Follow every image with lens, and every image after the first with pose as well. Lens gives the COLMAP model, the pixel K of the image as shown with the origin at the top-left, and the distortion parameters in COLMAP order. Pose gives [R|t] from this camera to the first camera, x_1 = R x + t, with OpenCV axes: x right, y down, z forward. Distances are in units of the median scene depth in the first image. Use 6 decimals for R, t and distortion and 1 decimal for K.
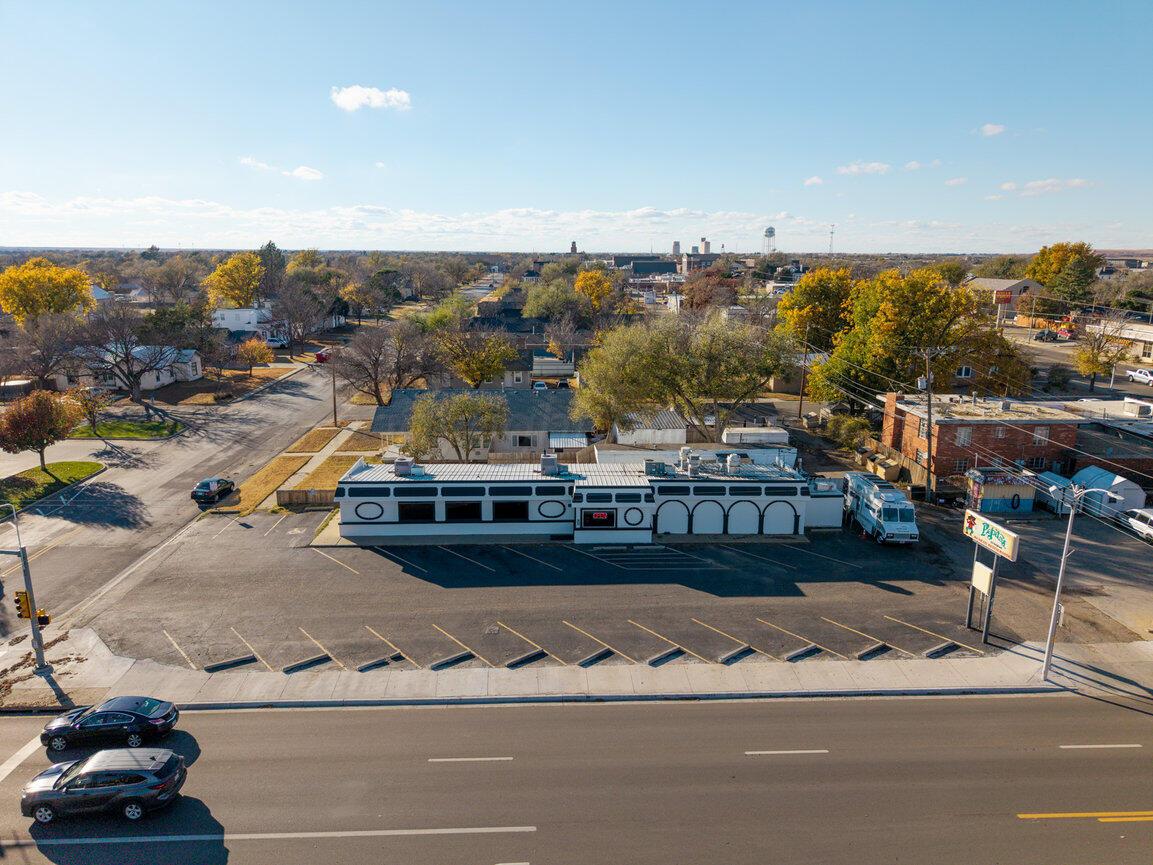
lens RADIAL K [[761.2, 0, 576.5], [0, 761.2, 432.5], [0, 0, 1]] dist [0.068350, -0.104738]
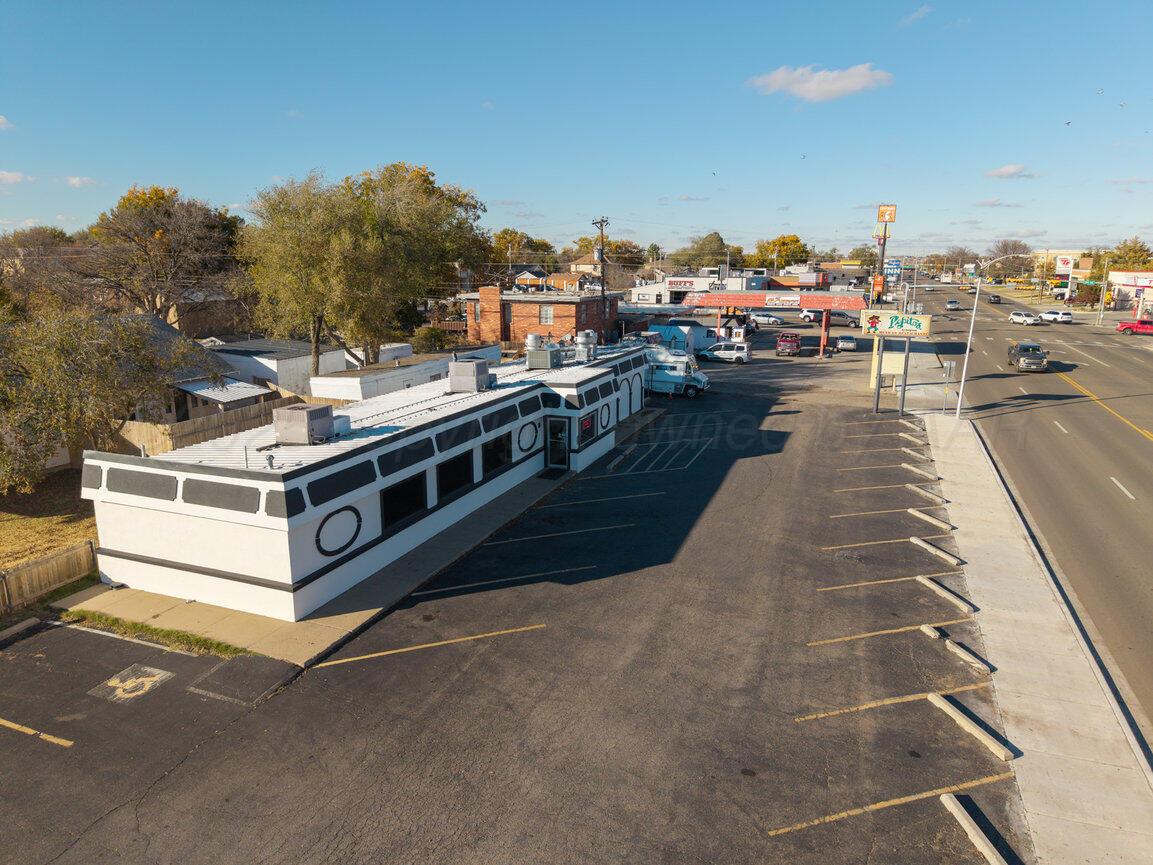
lens RADIAL K [[773.2, 0, 567.9], [0, 773.2, 434.4], [0, 0, 1]] dist [0.024917, -0.001181]
pose [[0.398240, -0.208159, 0.893350, -0.570437], [0.202507, 0.969832, 0.135706, 0.021804], [-0.894648, 0.126866, 0.428380, 0.701863]]
